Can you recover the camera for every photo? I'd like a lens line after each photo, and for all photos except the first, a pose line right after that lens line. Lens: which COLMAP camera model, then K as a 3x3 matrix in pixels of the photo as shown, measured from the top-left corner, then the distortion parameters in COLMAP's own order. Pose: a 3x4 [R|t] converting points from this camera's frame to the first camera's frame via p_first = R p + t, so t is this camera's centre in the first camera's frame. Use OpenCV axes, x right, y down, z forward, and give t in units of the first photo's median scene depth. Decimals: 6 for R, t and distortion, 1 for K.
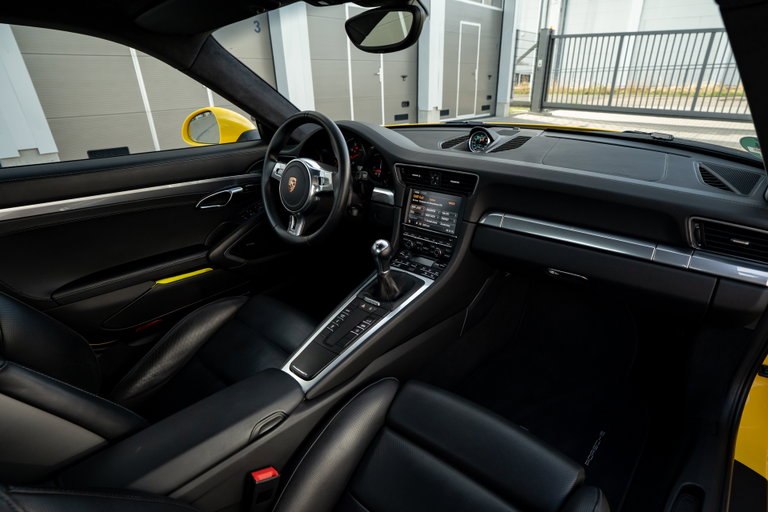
lens RADIAL K [[418.7, 0, 404.6], [0, 418.7, 274.1], [0, 0, 1]] dist [-0.032364, 0.000449]
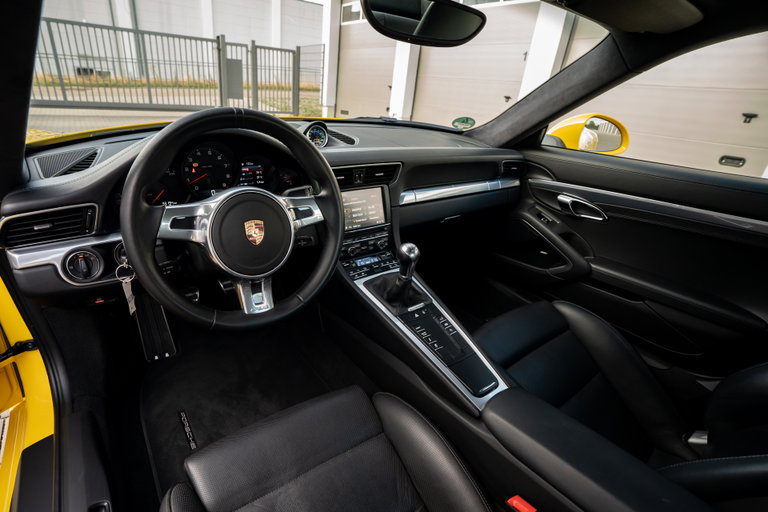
lens RADIAL K [[378.3, 0, 355.4], [0, 378.3, 271.2], [0, 0, 1]] dist [-0.039292, 0.000811]
pose [[0.244334, -0.401056, 0.882868, -0.773252], [0.352346, 0.884951, 0.304490, -0.295498], [-0.903412, 0.236678, 0.357534, 0.725737]]
